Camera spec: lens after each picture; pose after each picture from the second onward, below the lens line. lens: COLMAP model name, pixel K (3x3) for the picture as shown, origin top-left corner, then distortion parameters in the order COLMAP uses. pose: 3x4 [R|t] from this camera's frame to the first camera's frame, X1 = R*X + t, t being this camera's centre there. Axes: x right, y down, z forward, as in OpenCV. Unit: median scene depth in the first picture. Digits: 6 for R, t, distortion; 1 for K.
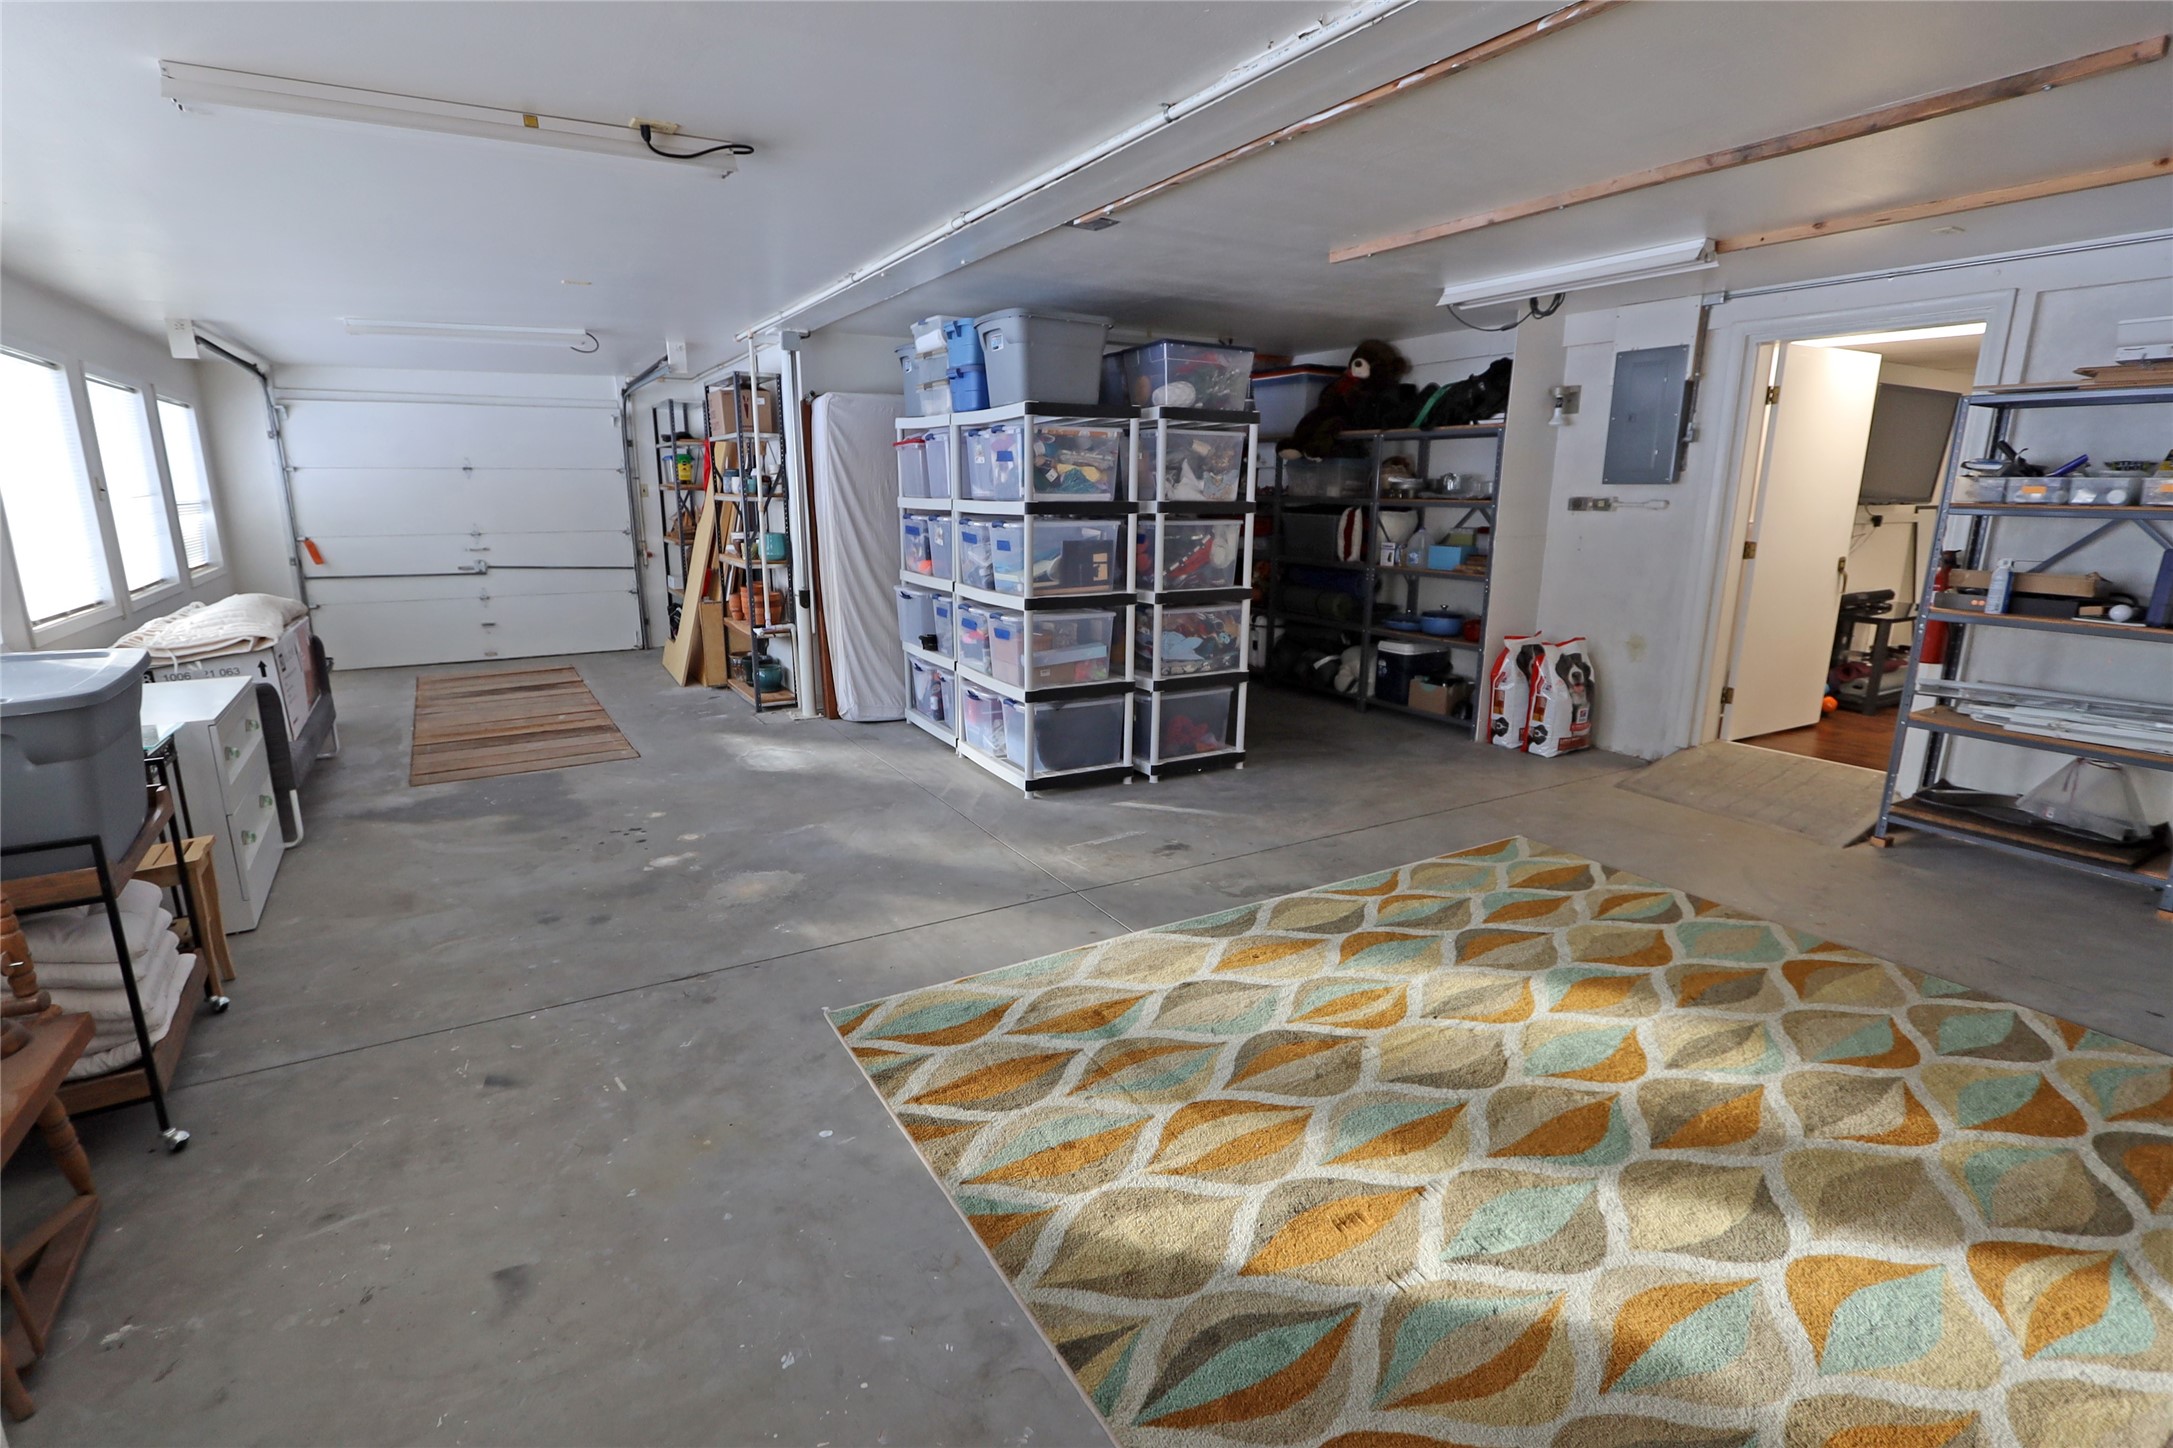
lens RADIAL K [[1041.3, 0, 1086.5], [0, 1041.3, 724.0], [0, 0, 1]] dist [-0.019218, 0.001650]
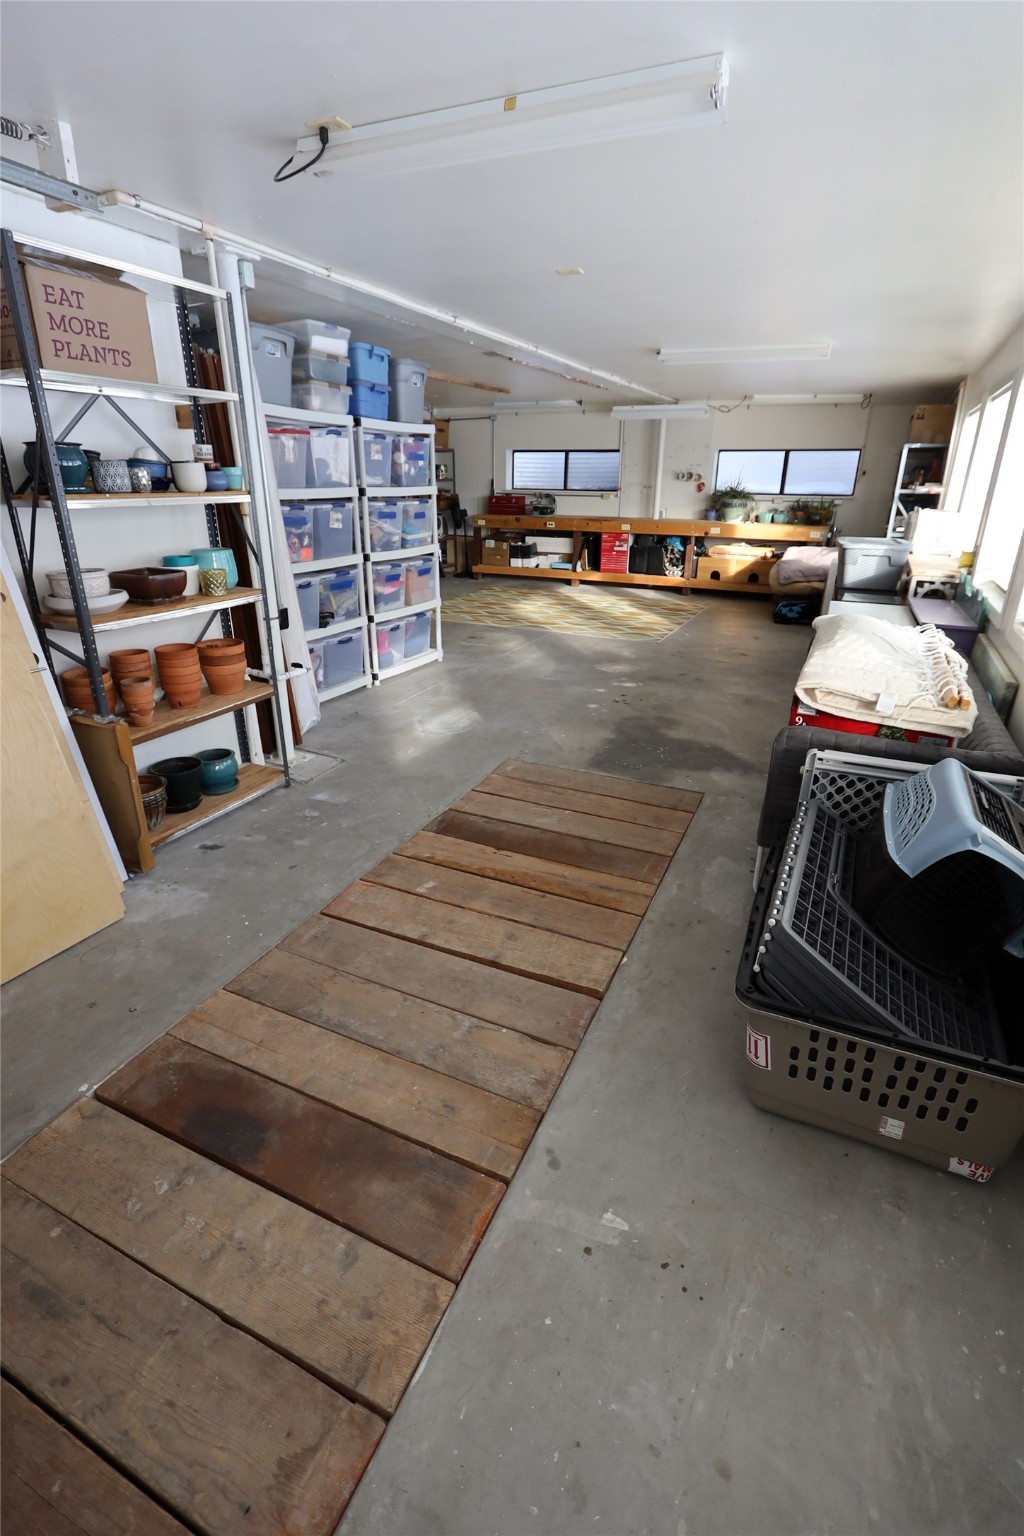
lens RADIAL K [[703.3, 0, 516.6], [0, 703.3, 769.0], [0, 0, 1]] dist [-0.021368, 0.003890]
pose [[-0.561733, -0.324876, 0.760862, -1.404401], [0.174781, 0.852314, 0.492963, -0.435290], [-0.808645, 0.409898, -0.421991, 1.883323]]
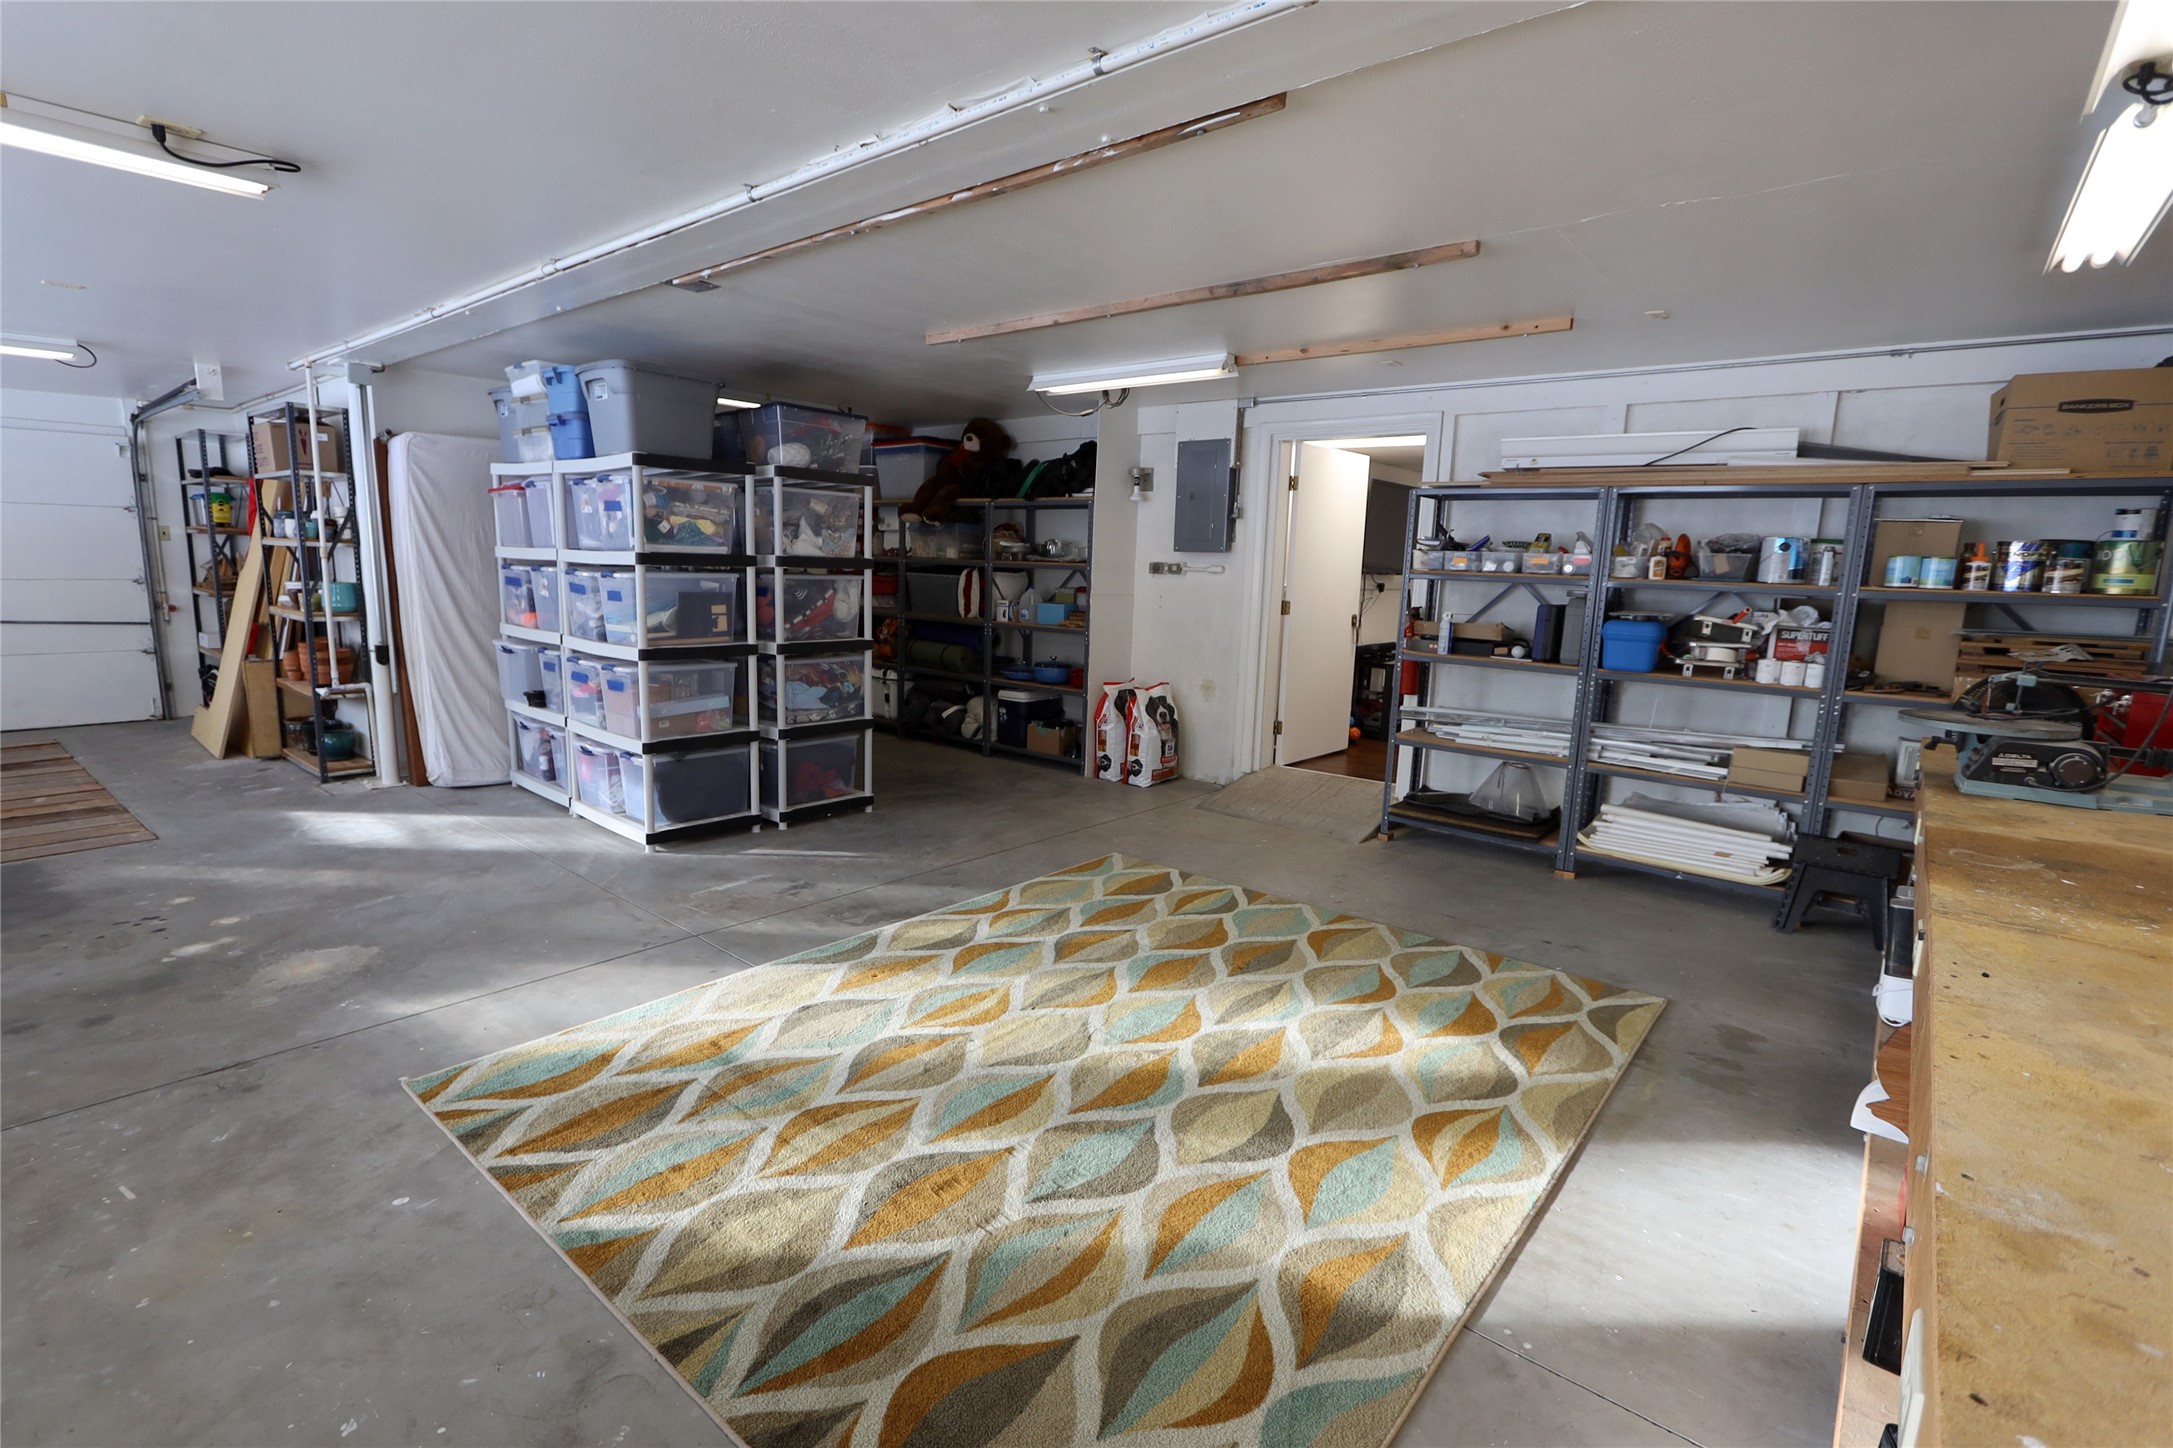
lens RADIAL K [[1014.8, 0, 1102.5], [0, 1014.8, 729.5], [0, 0, 1]] dist [-0.021468, 0.004500]
pose [[0.939049, -0.029514, 0.342515, 0.028815], [0.048111, 0.997786, -0.045926, 0.025607], [-0.340401, 0.059605, 0.938389, -0.056337]]
